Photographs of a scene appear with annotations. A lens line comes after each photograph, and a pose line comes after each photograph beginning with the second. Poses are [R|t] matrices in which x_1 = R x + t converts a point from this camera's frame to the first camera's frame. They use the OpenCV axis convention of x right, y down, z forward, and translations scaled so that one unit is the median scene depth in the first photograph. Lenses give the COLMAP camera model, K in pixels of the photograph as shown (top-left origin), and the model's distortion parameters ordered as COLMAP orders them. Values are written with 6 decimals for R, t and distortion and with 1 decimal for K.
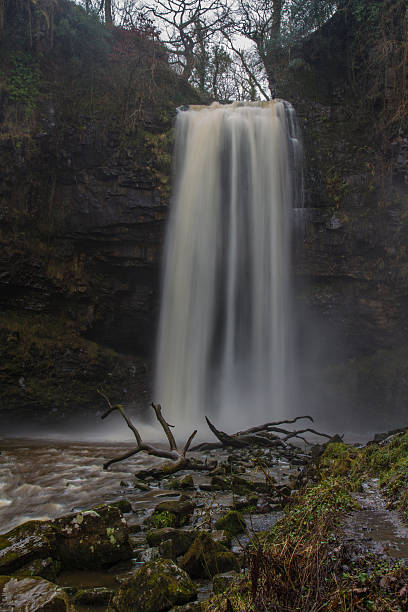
lens RADIAL K [[548.7, 0, 202.6], [0, 548.7, 313.3], [0, 0, 1]] dist [-0.142056, 0.125264]
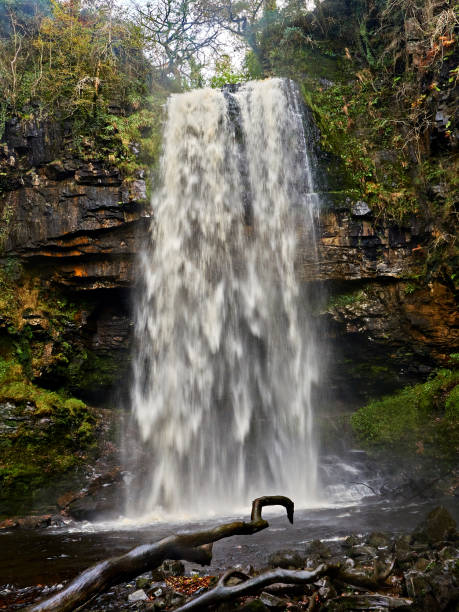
lens RADIAL K [[538.3, 0, 229.5], [0, 538.3, 306.0], [0, 0, 1]] dist [-0.076595, 0.003299]
pose [[0.997047, -0.076674, 0.004371, 0.045154], [0.076543, 0.987483, -0.137908, 0.056387], [0.006258, 0.137835, 0.990435, 0.275776]]
